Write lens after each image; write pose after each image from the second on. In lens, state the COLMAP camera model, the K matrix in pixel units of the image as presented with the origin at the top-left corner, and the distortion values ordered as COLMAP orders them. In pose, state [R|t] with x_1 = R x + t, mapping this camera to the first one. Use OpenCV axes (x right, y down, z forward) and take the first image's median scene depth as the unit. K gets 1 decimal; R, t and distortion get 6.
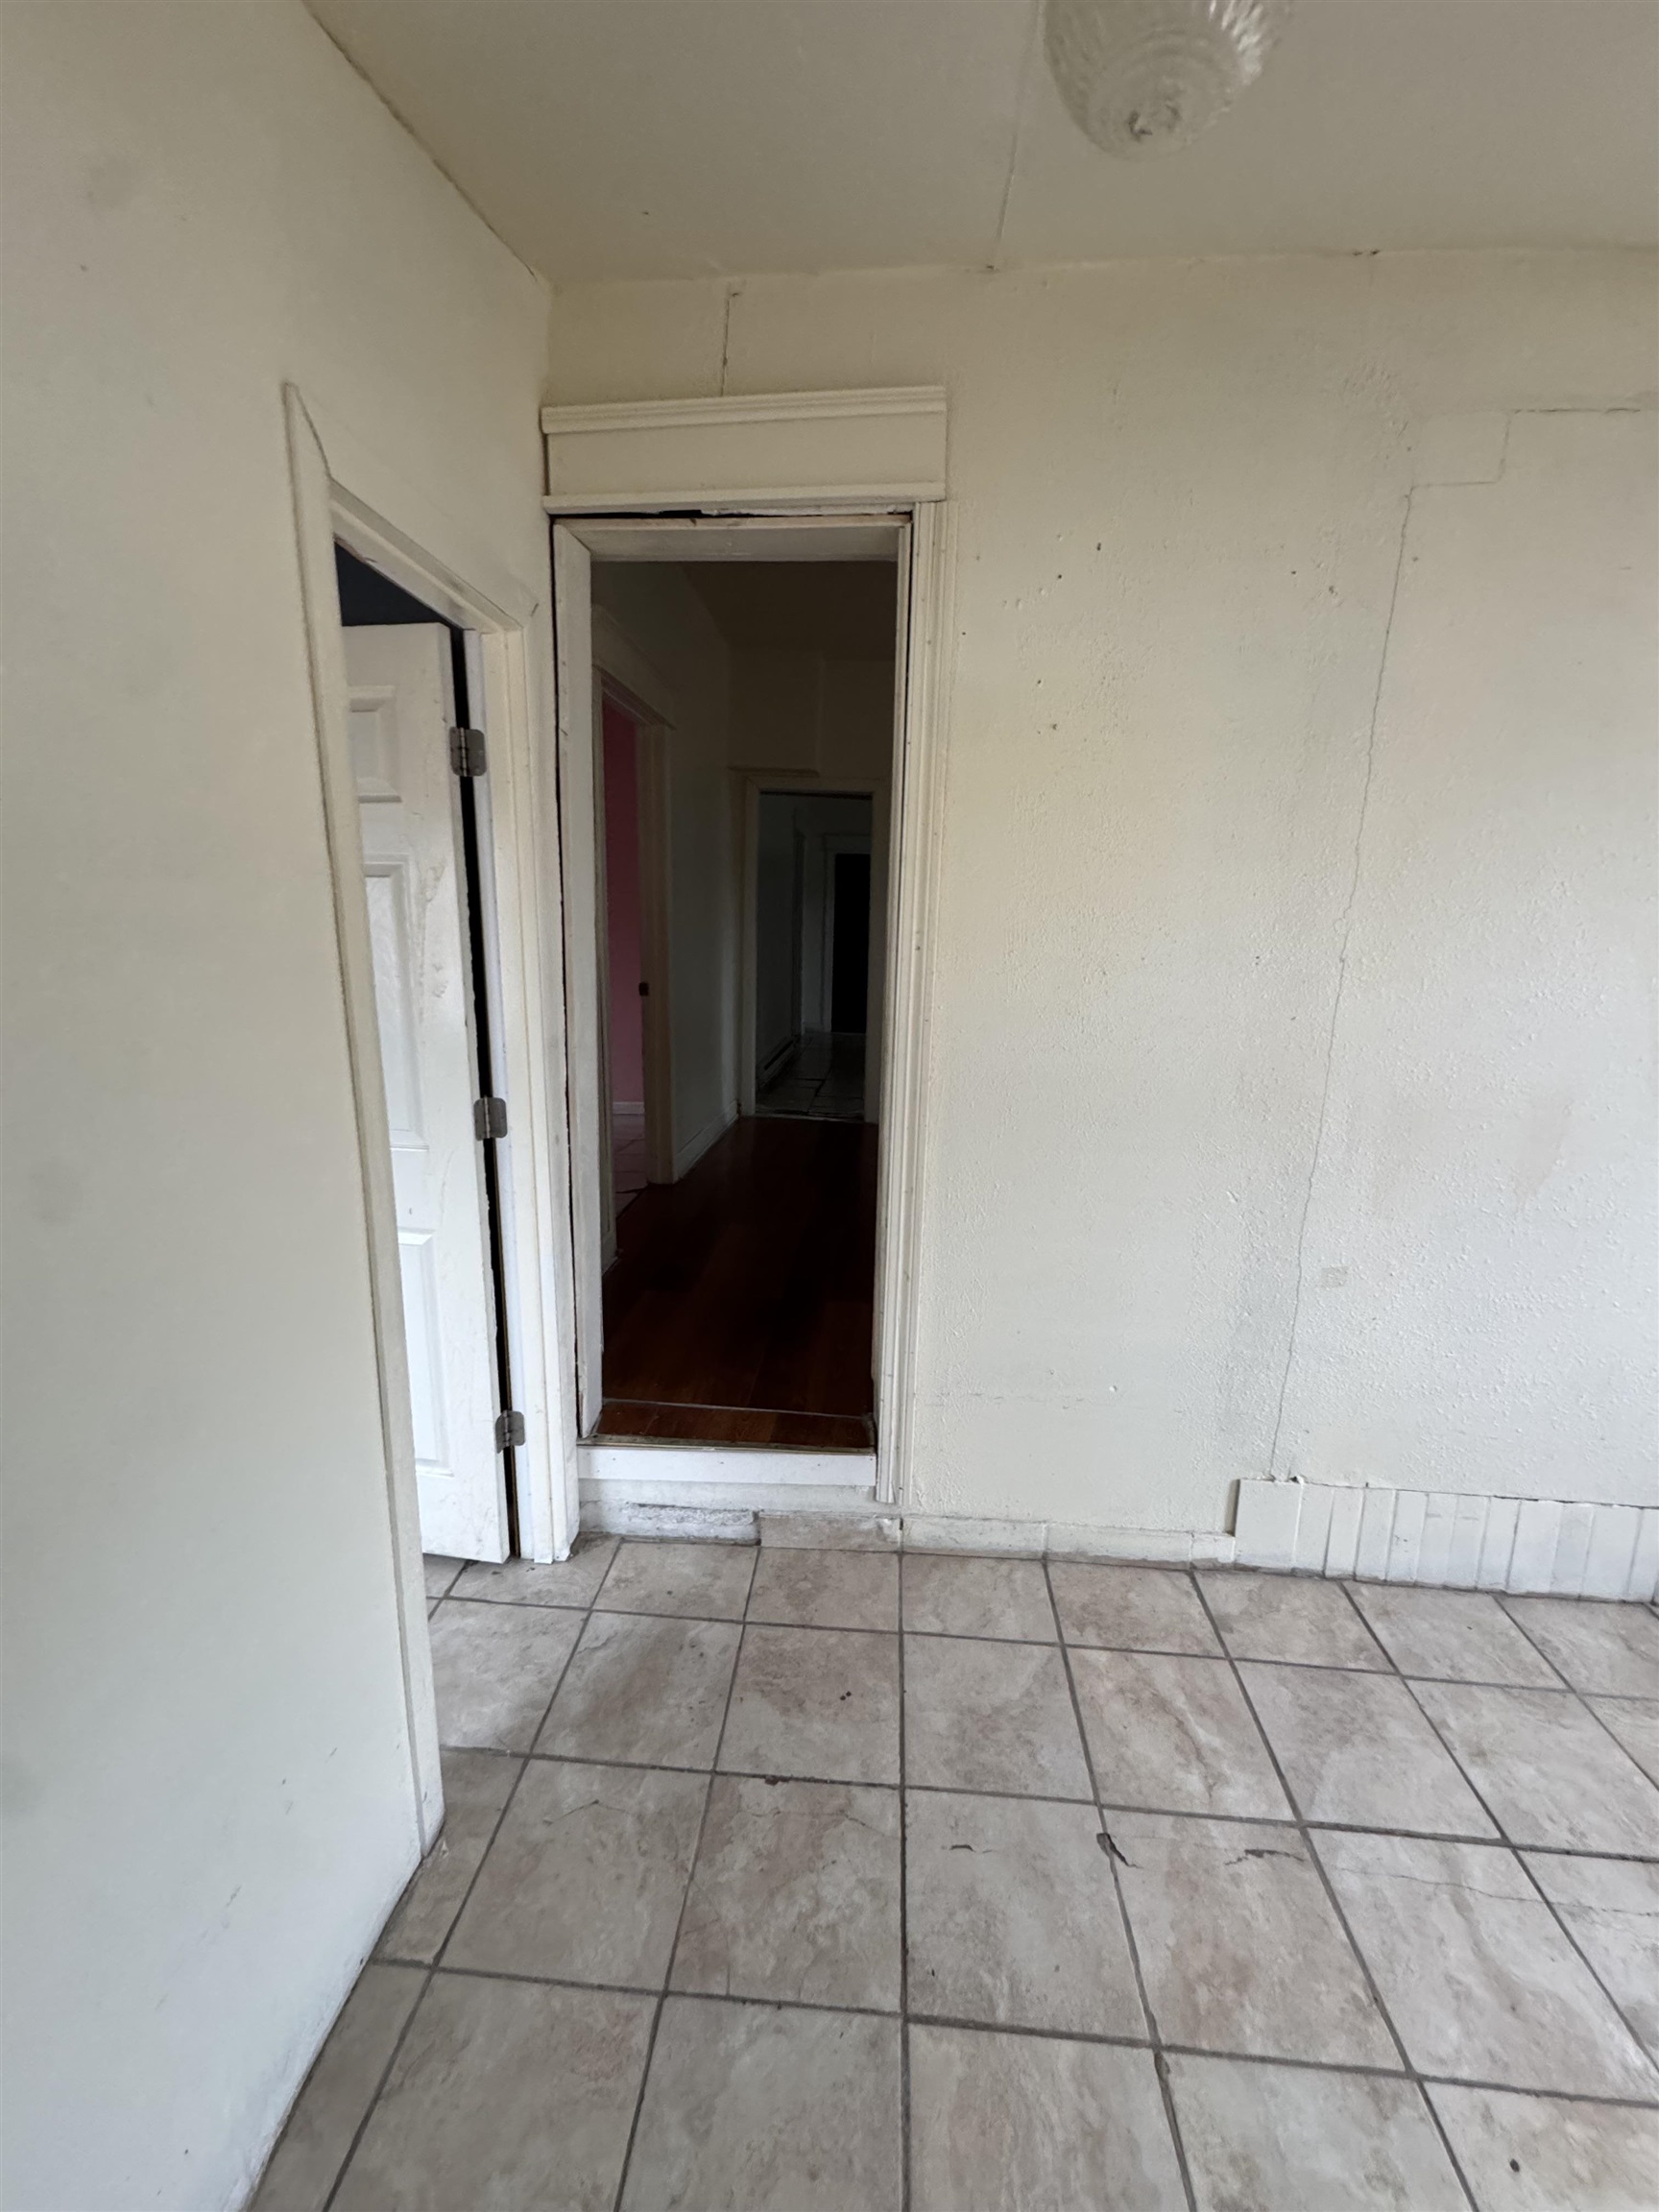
lens RADIAL K [[878.3, 0, 831.6], [0, 878.3, 1110.1], [0, 0, 1]] dist [-0.003090, 0.000244]
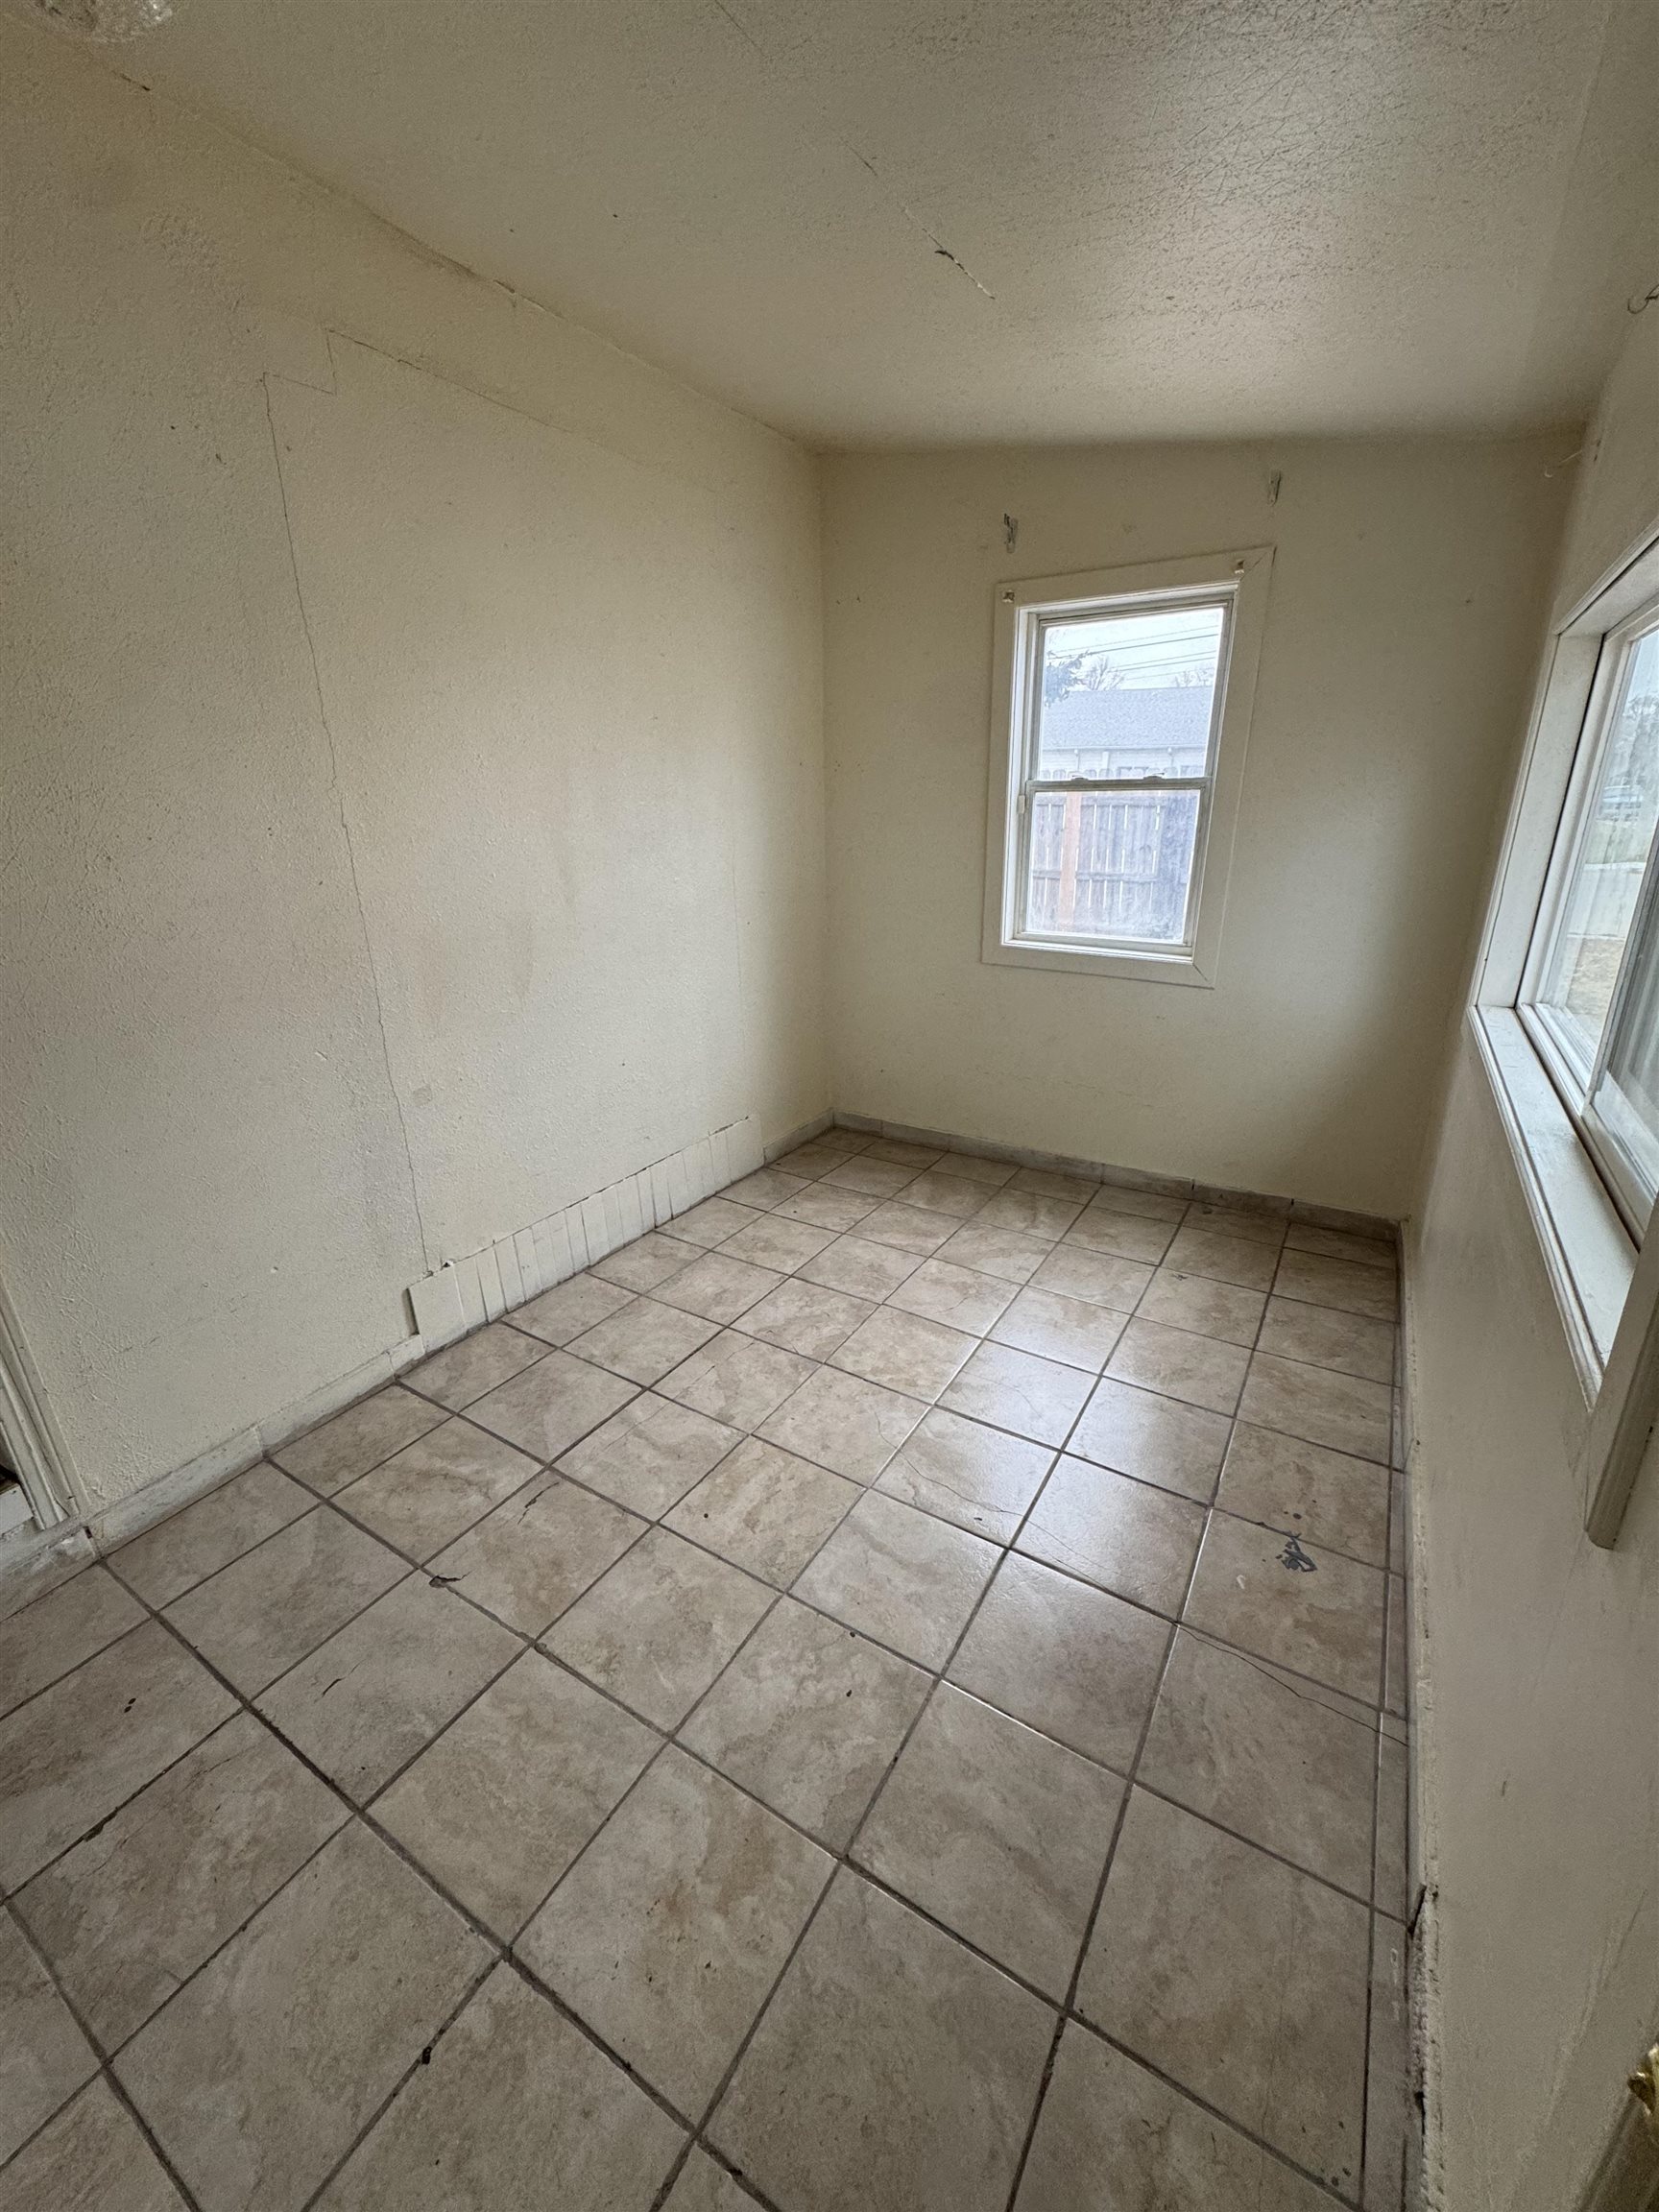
lens RADIAL K [[878.3, 0, 812.4], [0, 878.3, 1107.3], [0, 0, 1]] dist [-0.003090, 0.000244]
pose [[0.473538, -0.329733, 0.816724, -0.172859], [0.207999, 0.942918, 0.260083, 0.003215], [-0.855861, 0.046718, 0.515091, -0.083013]]
